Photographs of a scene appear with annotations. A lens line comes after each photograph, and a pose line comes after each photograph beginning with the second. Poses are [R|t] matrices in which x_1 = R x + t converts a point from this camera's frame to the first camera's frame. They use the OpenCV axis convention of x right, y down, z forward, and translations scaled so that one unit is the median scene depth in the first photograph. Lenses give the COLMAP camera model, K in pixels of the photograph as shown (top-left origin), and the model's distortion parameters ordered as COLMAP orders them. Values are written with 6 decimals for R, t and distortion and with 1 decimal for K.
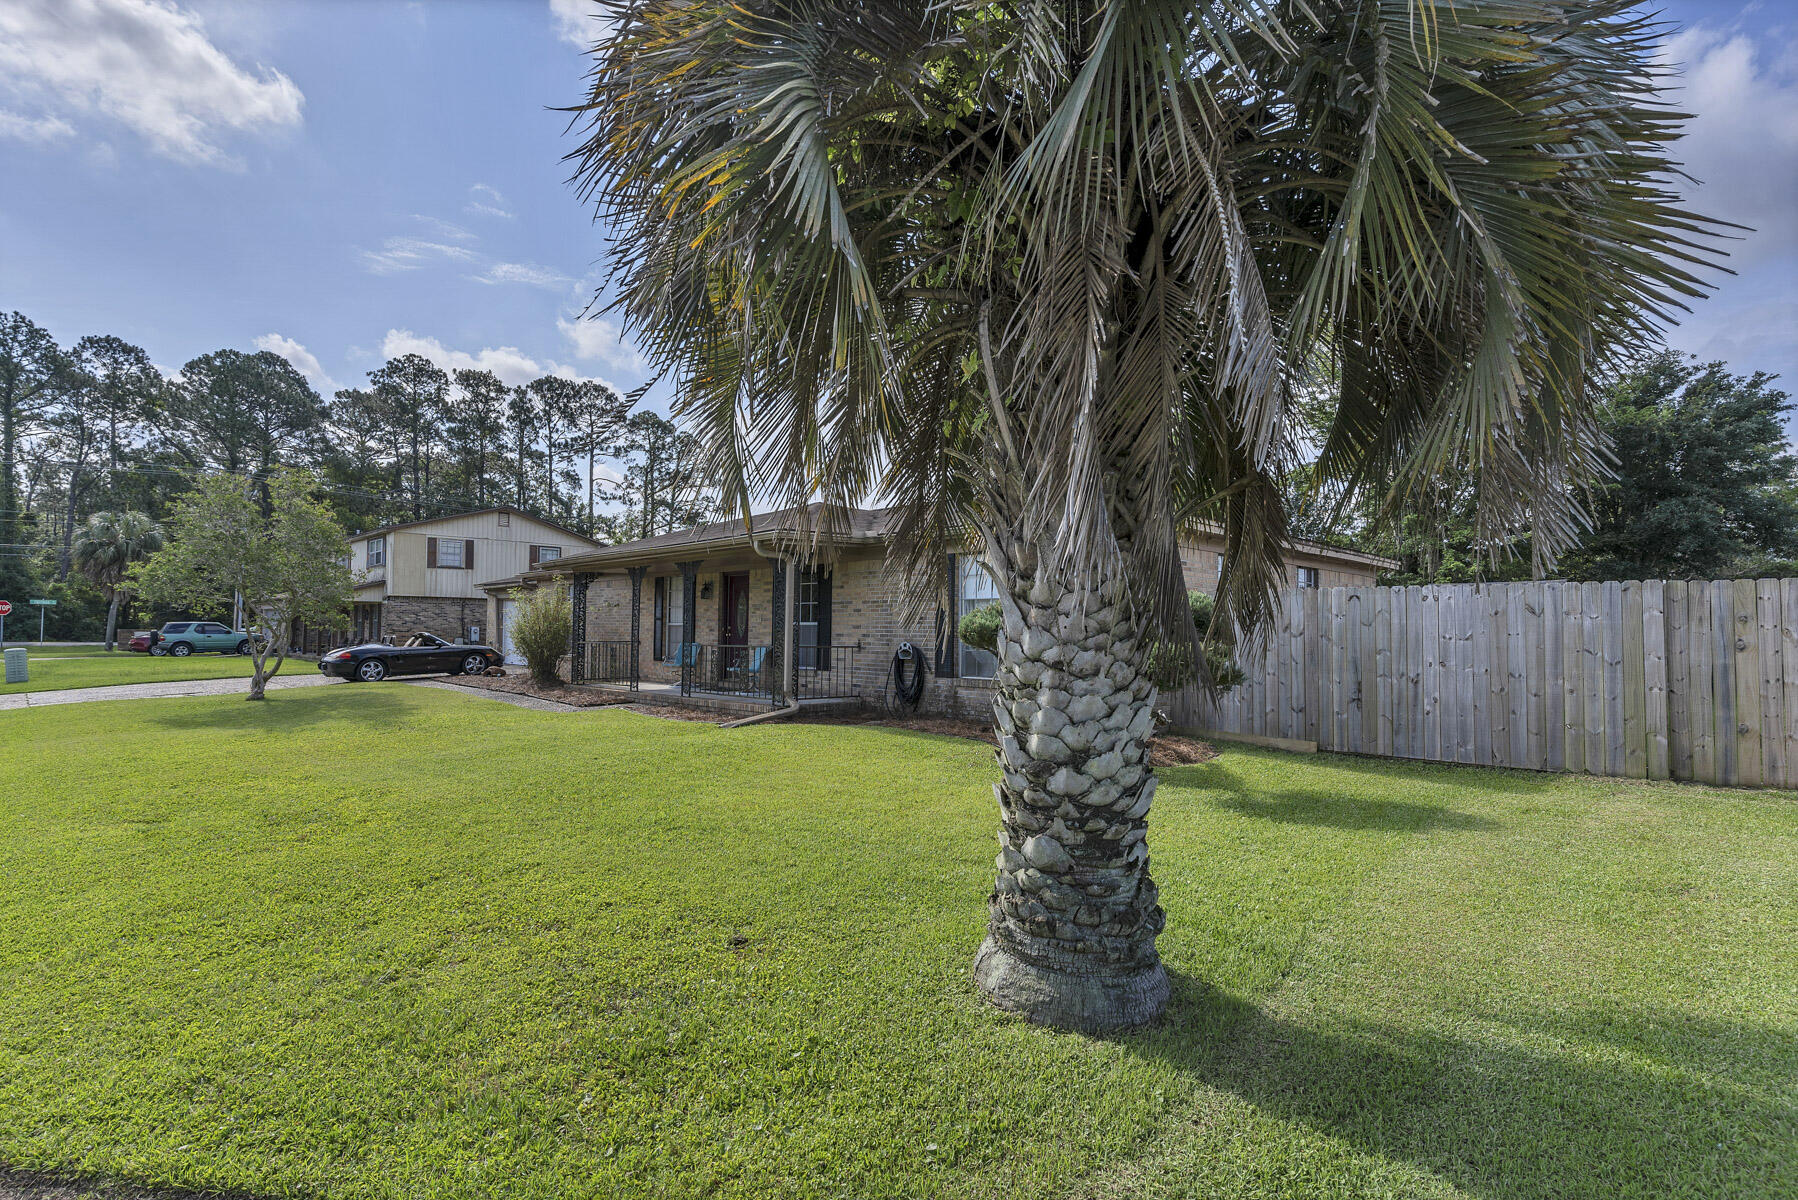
lens RADIAL K [[867.5, 0, 898.5], [0, 867.5, 605.8], [0, 0, 1]] dist [0.001125, 0.000189]
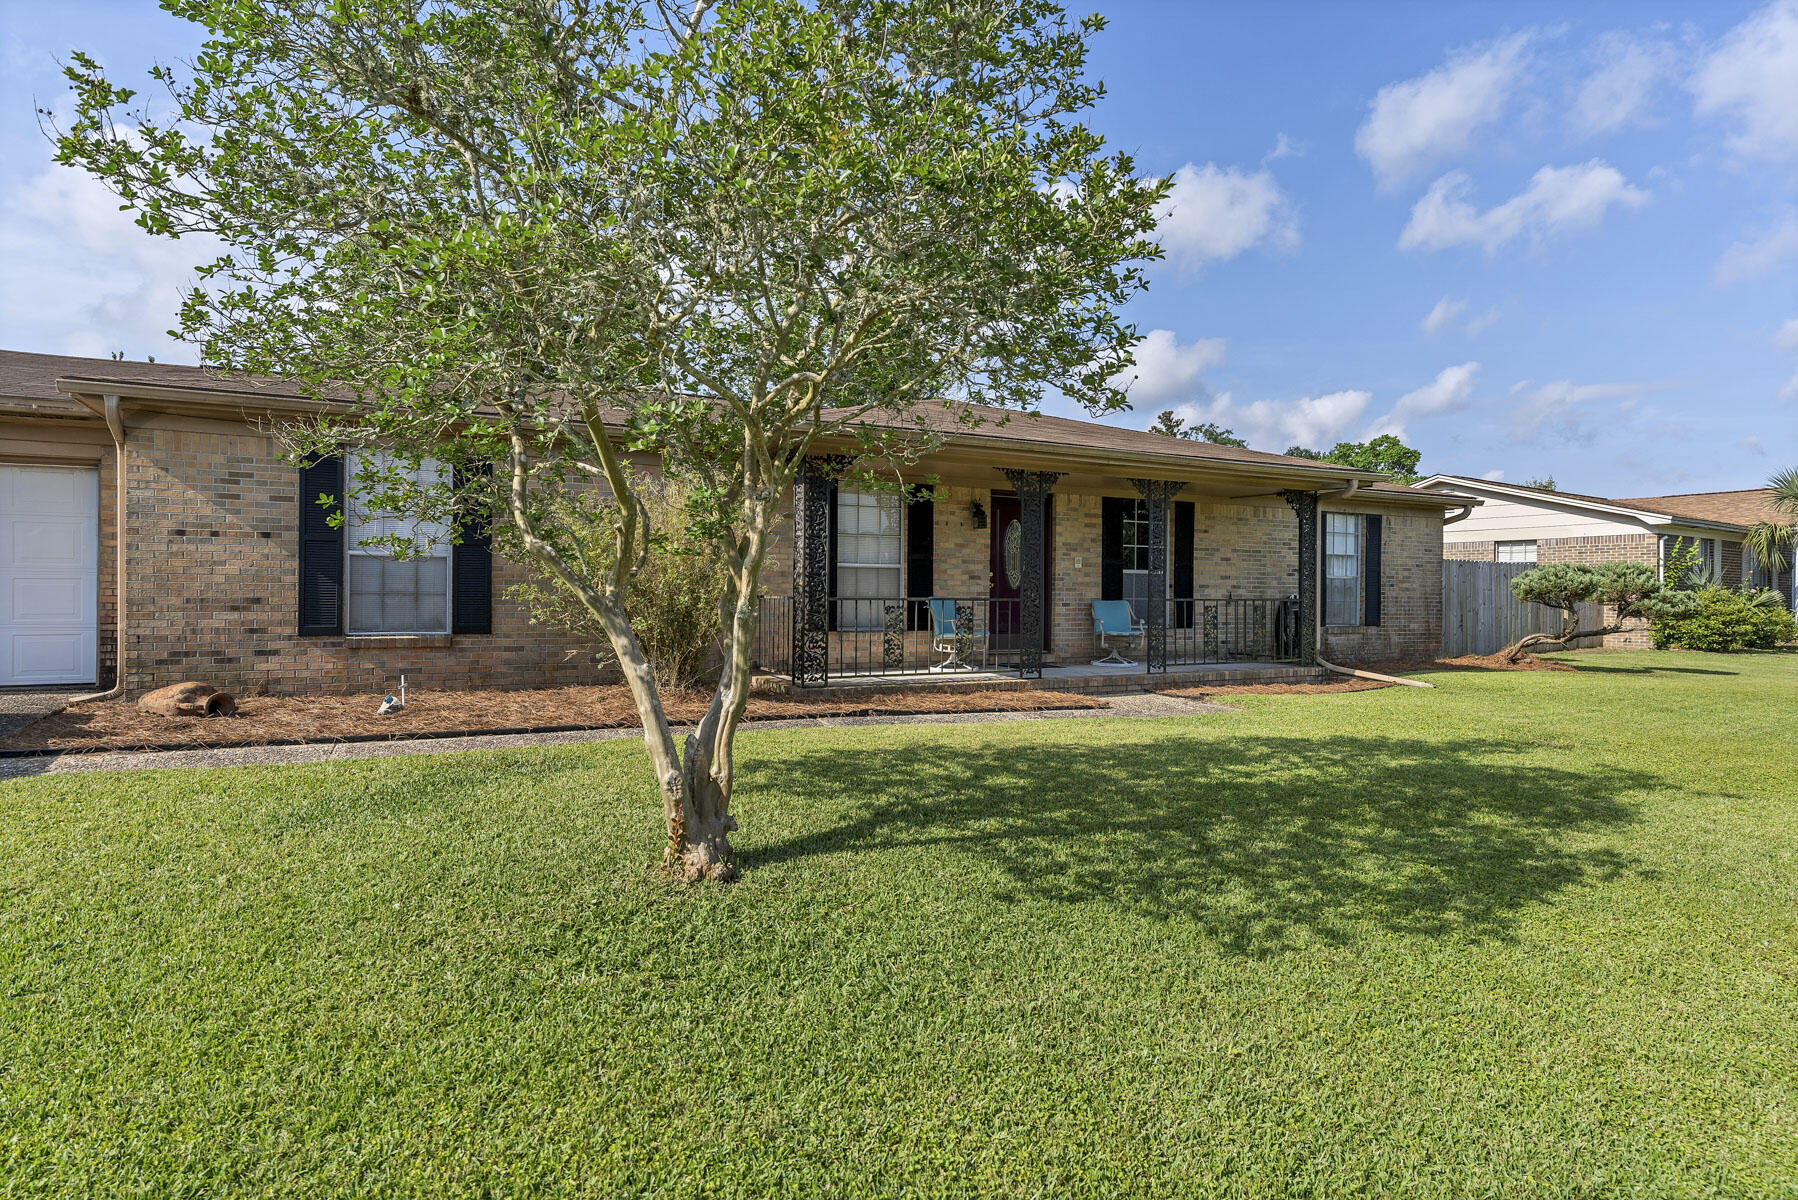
lens RADIAL K [[971.9, 0, 899.0], [0, 971.9, 600.0], [0, 0, 1]] dist [0.002674, -0.000343]
pose [[0.297799, -0.011115, 0.954564, -0.501429], [-0.036282, 0.999078, 0.022953, 0.016584], [-0.953939, -0.041469, 0.297121, 0.459734]]
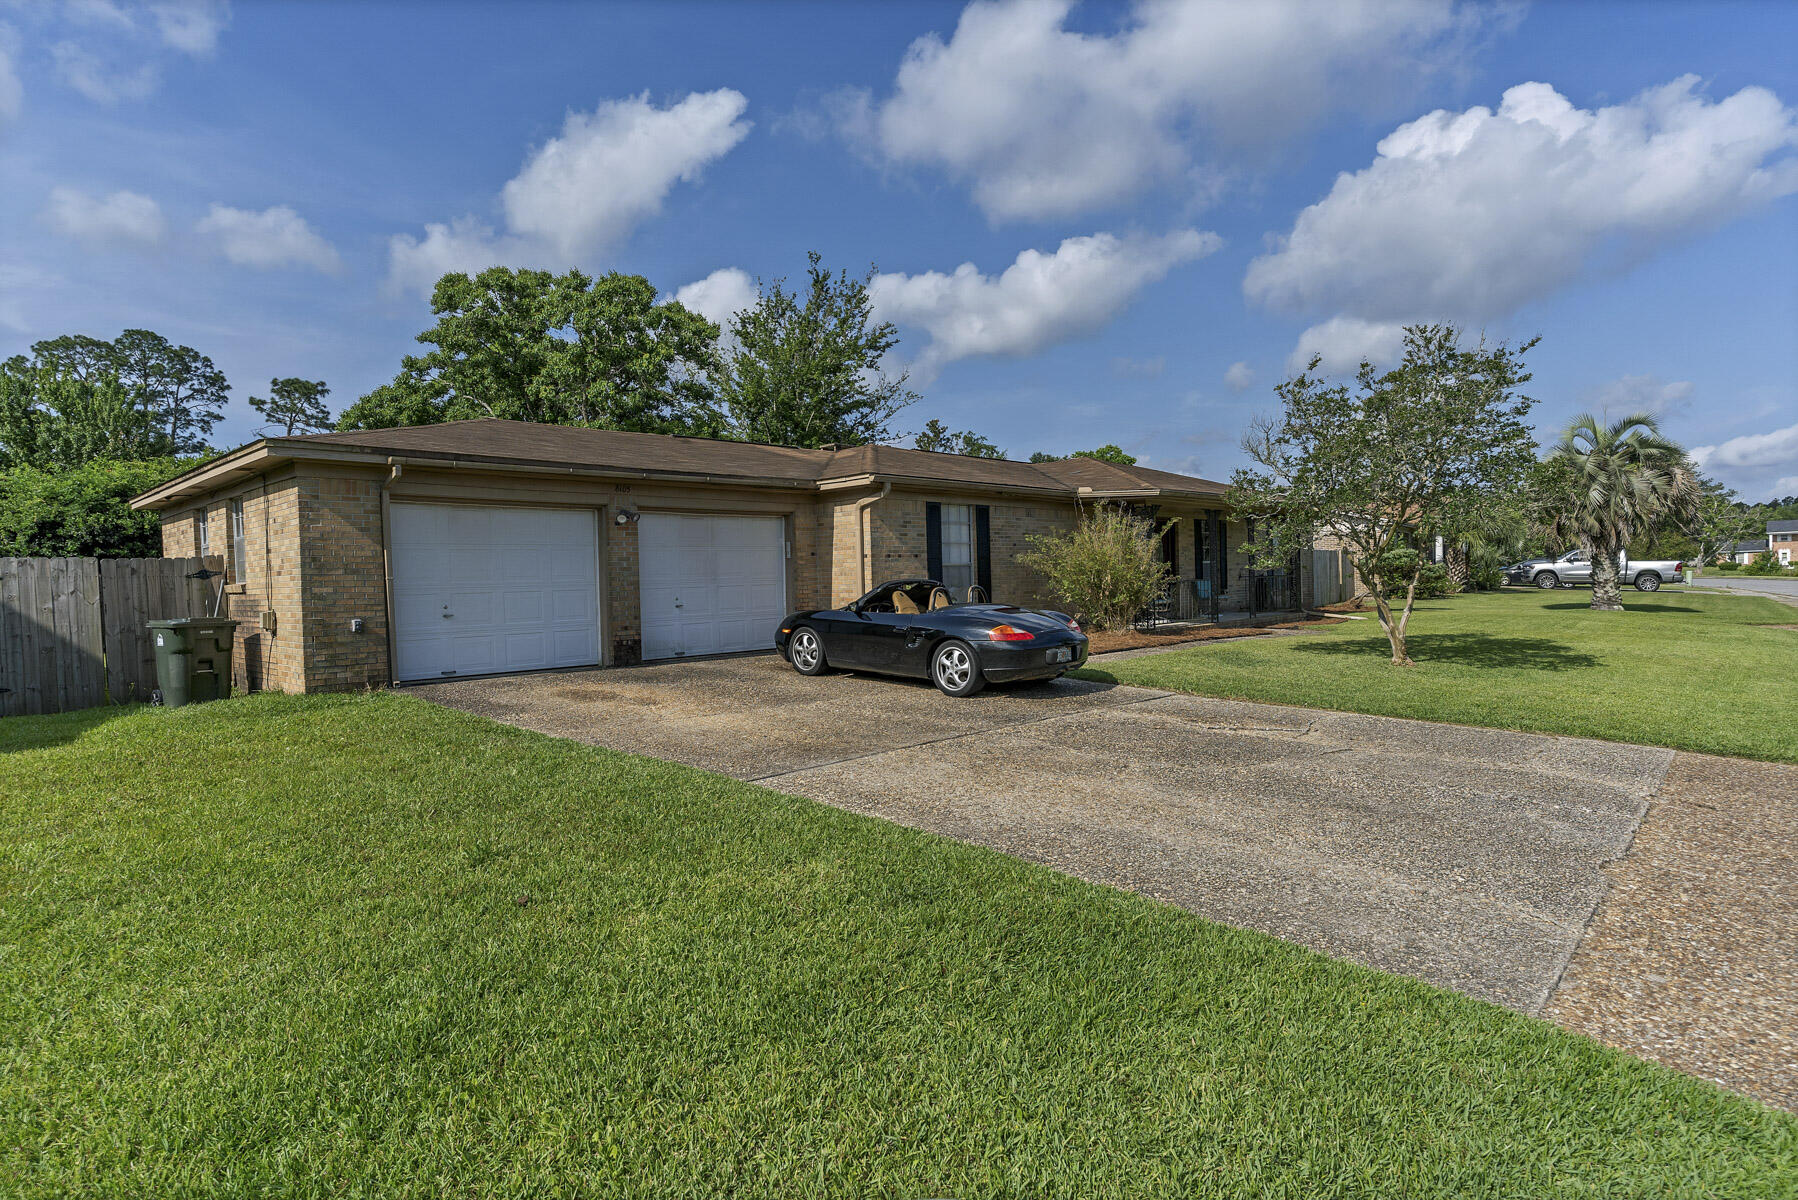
lens RADIAL K [[952.2, 0, 899.0], [0, 952.2, 600.0], [0, 0, 1]] dist [-0.002308, -0.000737]
pose [[-0.028880, -0.031131, 0.999098, -0.775190], [-0.008675, 0.999485, 0.030893, 0.018483], [-0.999545, -0.007775, -0.029135, 0.742153]]
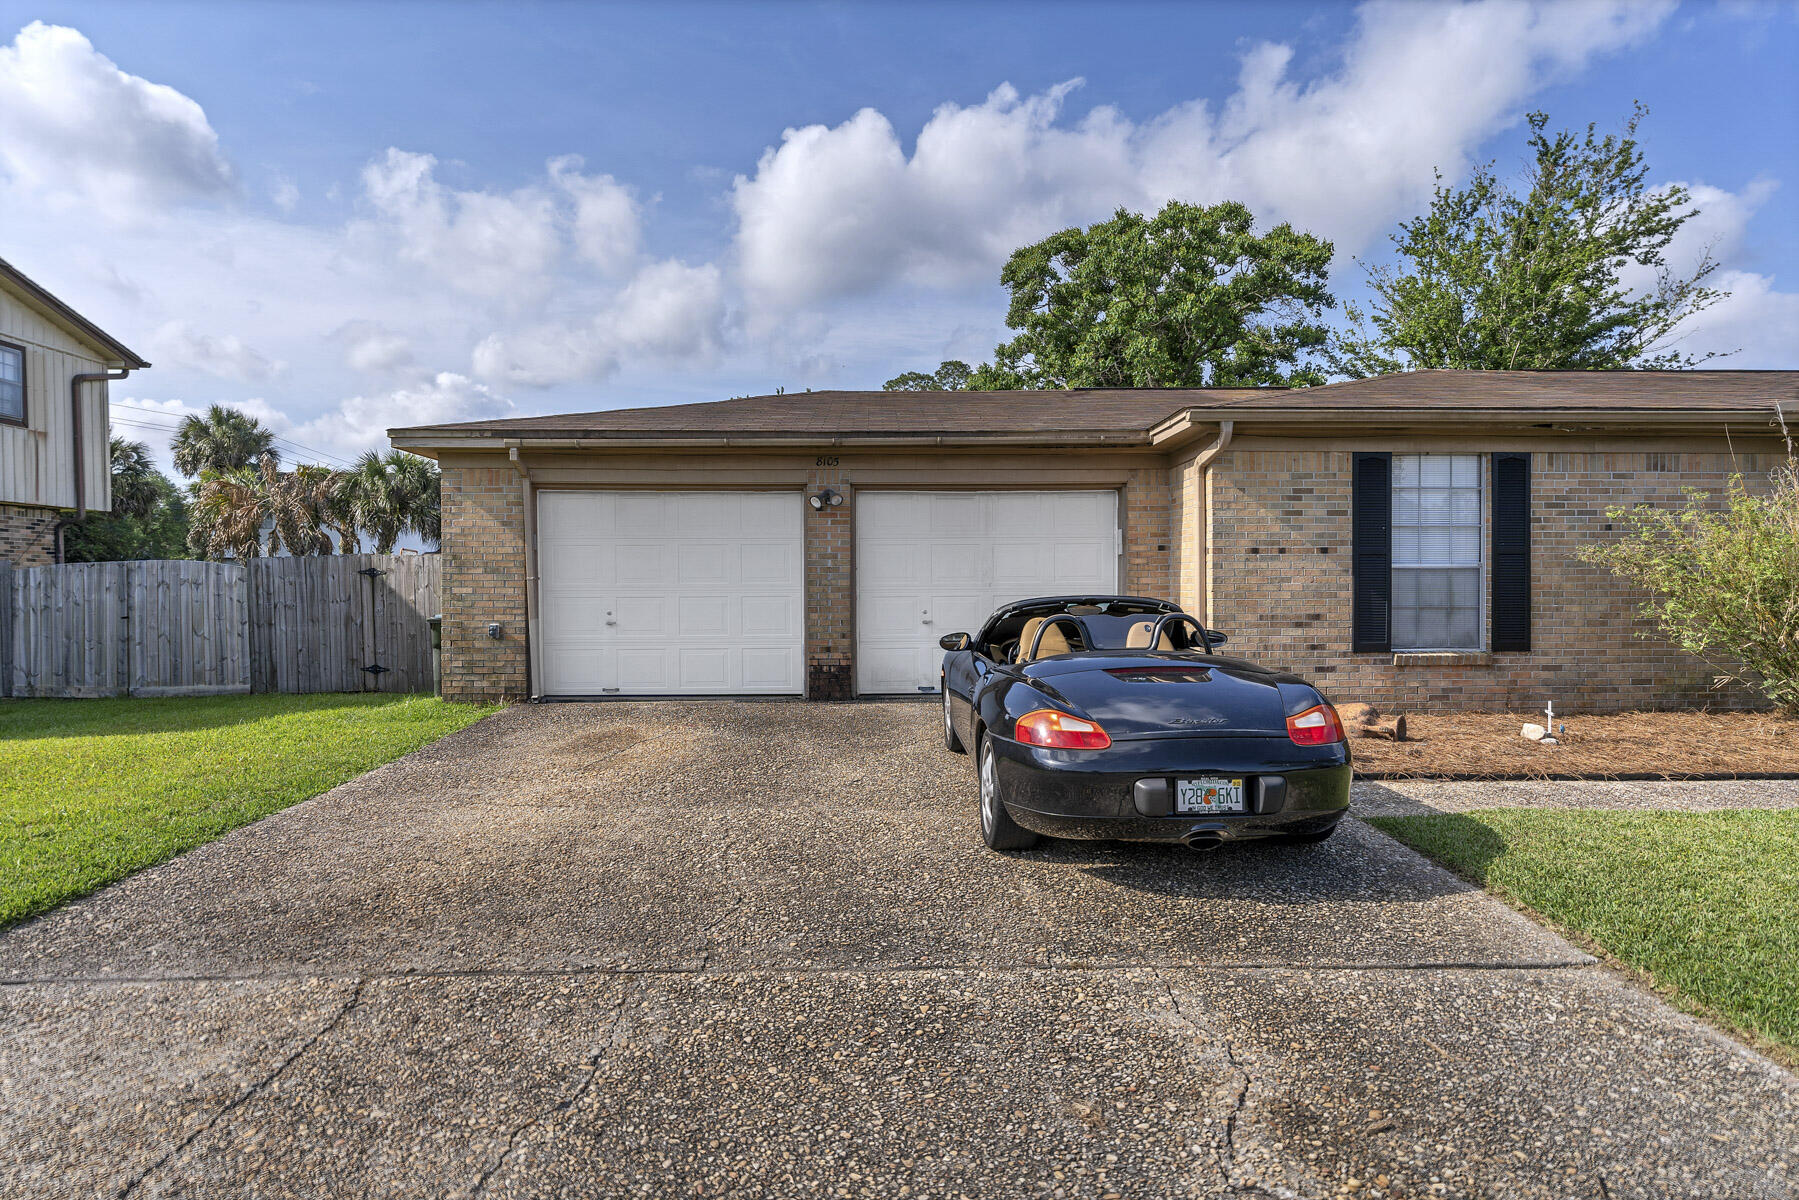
lens RADIAL K [[1000.7, 0, 899.5], [0, 1000.7, 600.0], [0, 0, 1]] dist [-0.006187, 0.000316]
pose [[0.679158, -0.022549, 0.733645, -0.580044], [-0.013747, 0.998962, 0.043429, 0.014304], [-0.733863, -0.039581, 0.678143, 0.613655]]
